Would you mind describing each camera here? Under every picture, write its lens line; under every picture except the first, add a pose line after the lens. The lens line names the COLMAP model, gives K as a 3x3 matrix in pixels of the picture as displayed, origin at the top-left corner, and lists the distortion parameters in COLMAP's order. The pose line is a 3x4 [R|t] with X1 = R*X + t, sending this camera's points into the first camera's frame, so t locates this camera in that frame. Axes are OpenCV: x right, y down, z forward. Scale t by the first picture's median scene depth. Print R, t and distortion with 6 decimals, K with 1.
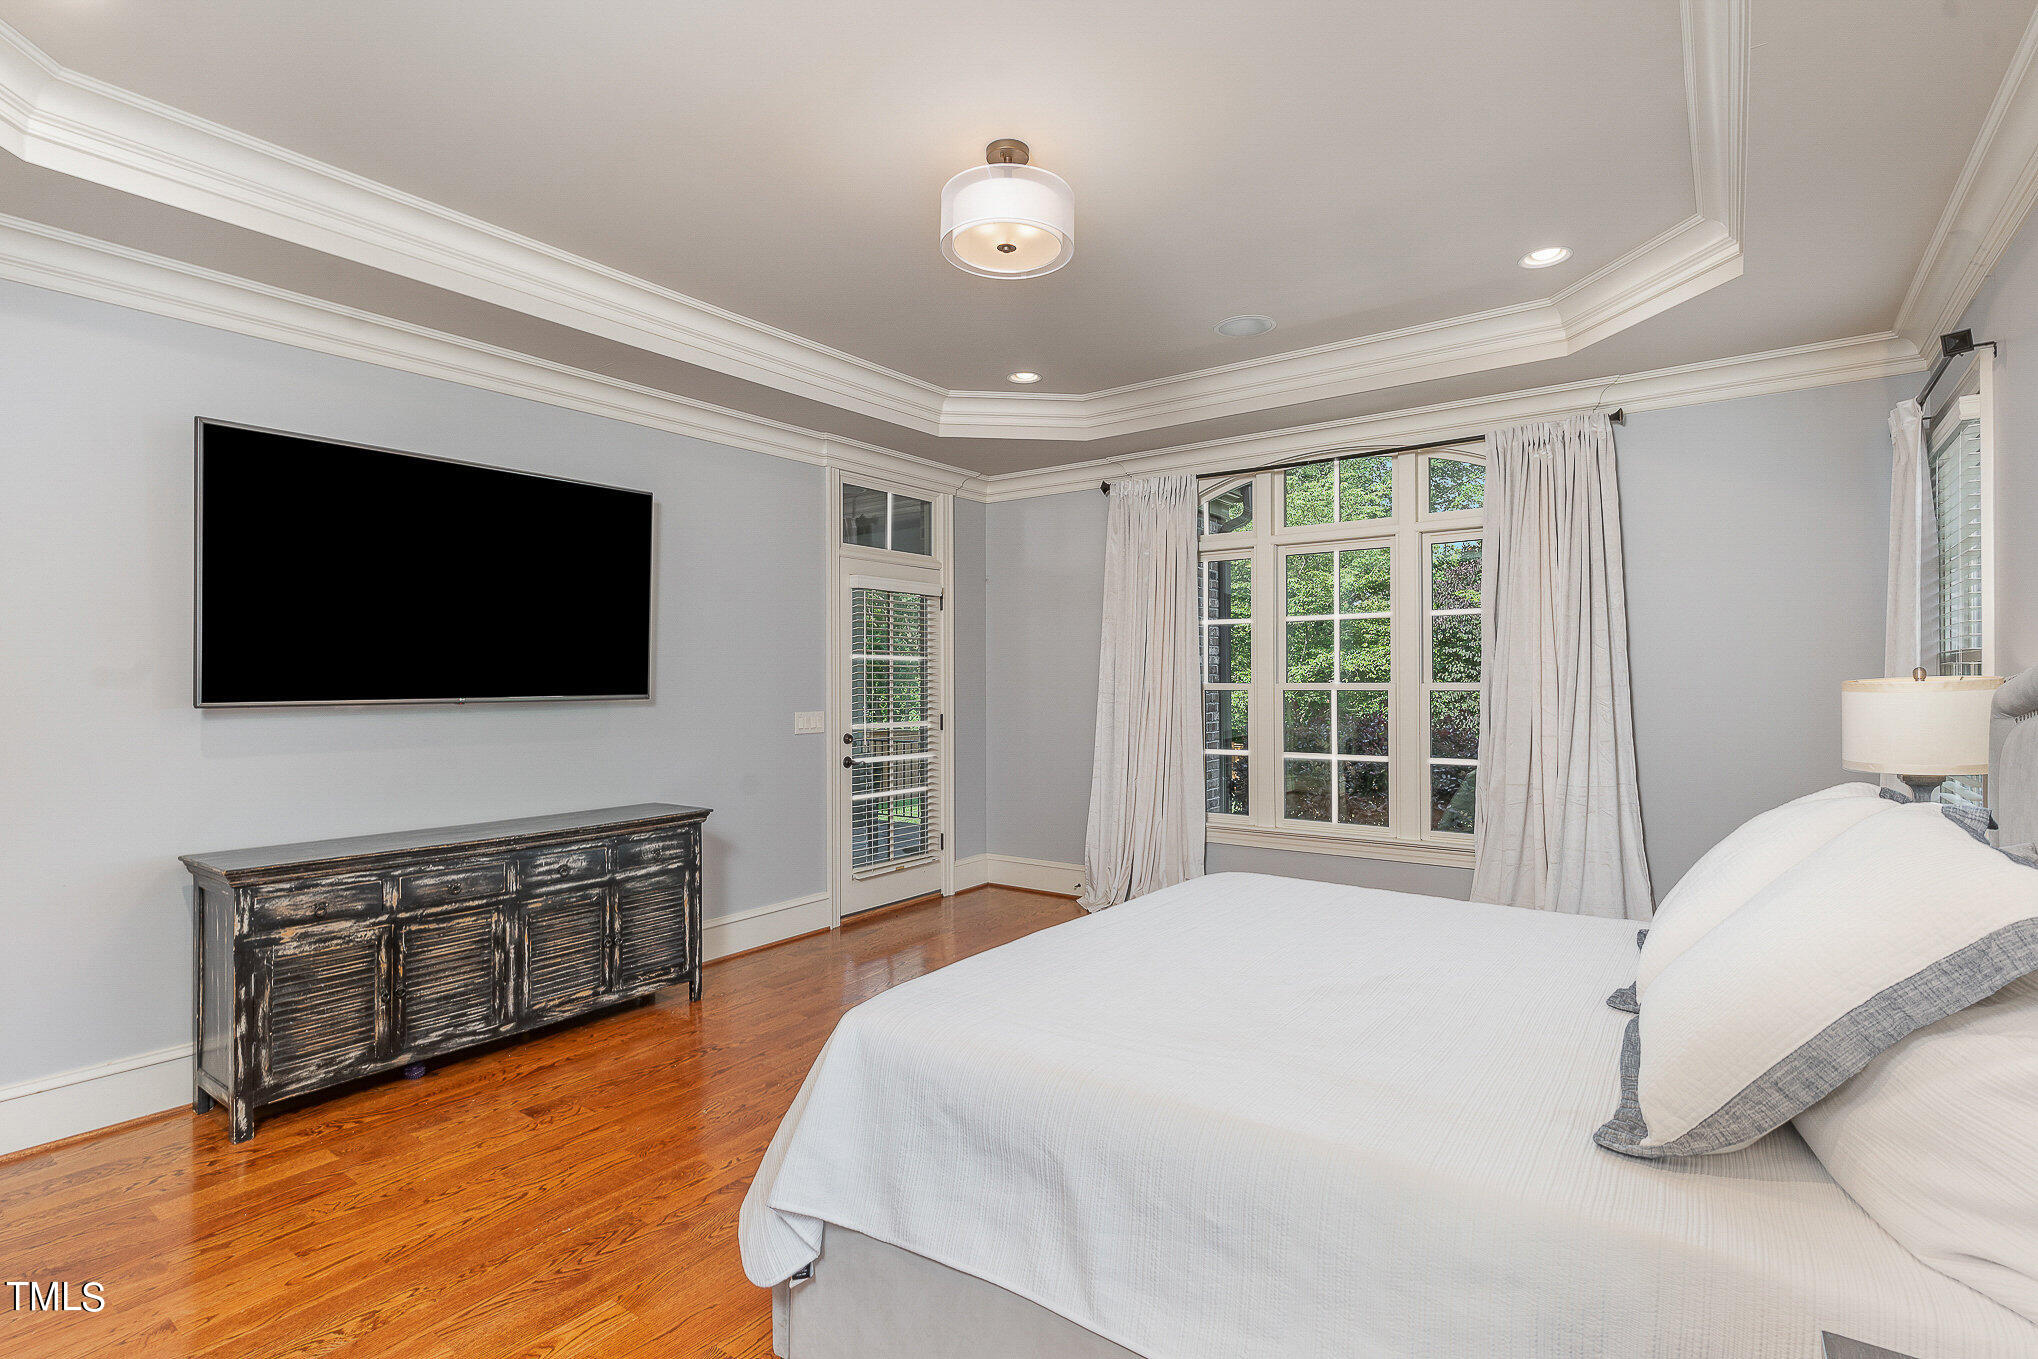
lens RADIAL K [[984.6, 0, 1013.9], [0, 984.6, 683.8], [0, 0, 1]] dist [0.001042, -0.000322]
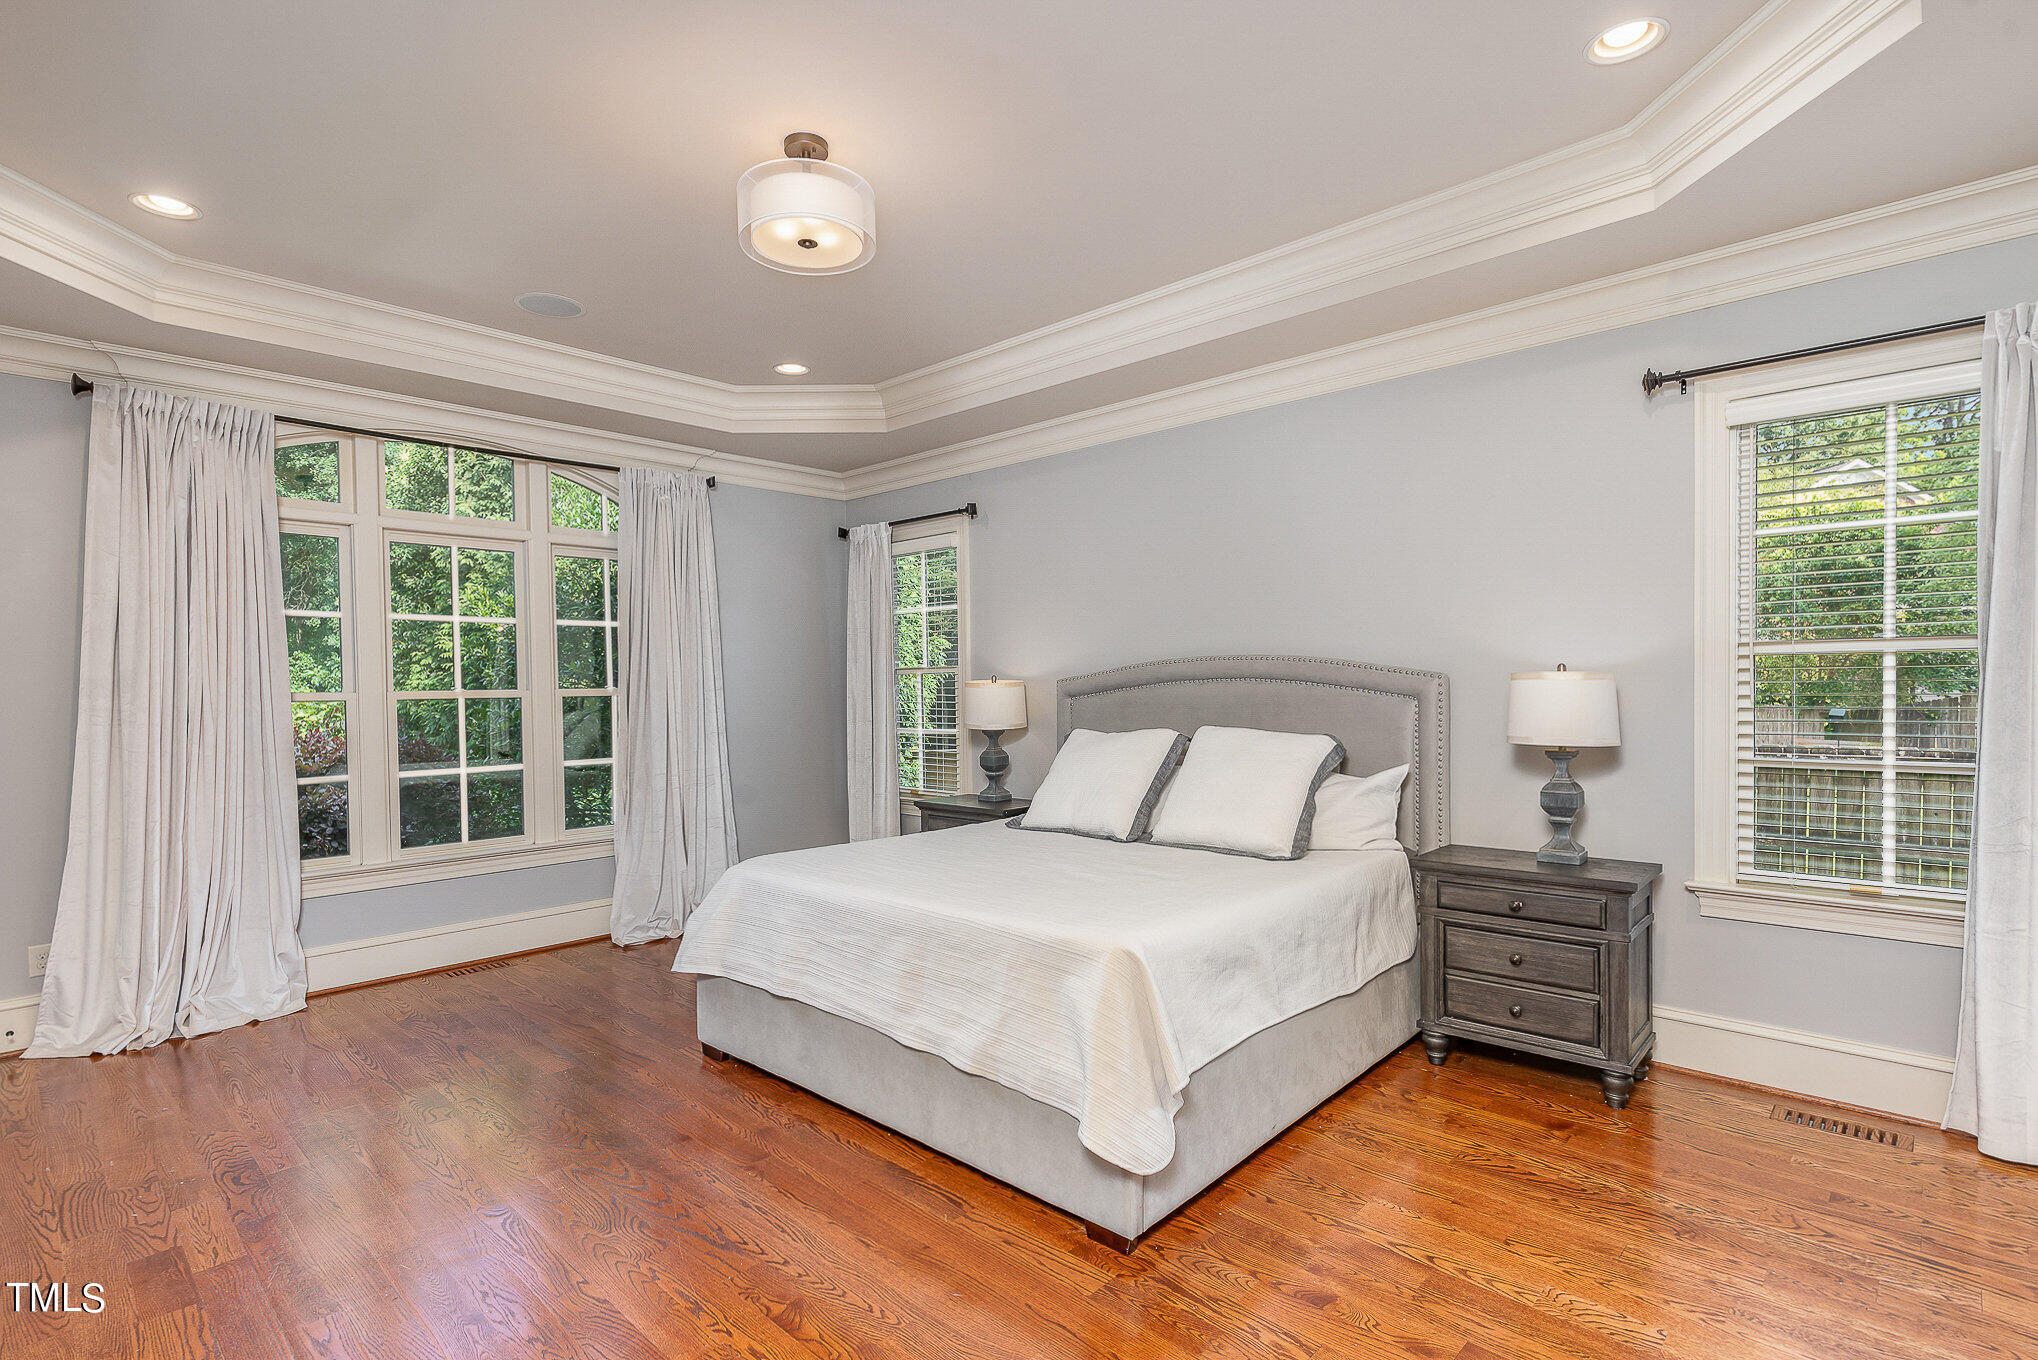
lens RADIAL K [[984.6, 0, 1014.4], [0, 984.6, 679.2], [0, 0, 1]] dist [0.001042, -0.000322]
pose [[0.117737, 0.002447, 0.993042, -0.544683], [0.012654, 0.999912, -0.003964, -0.000699], [-0.992964, 0.013032, 0.117696, 0.391670]]
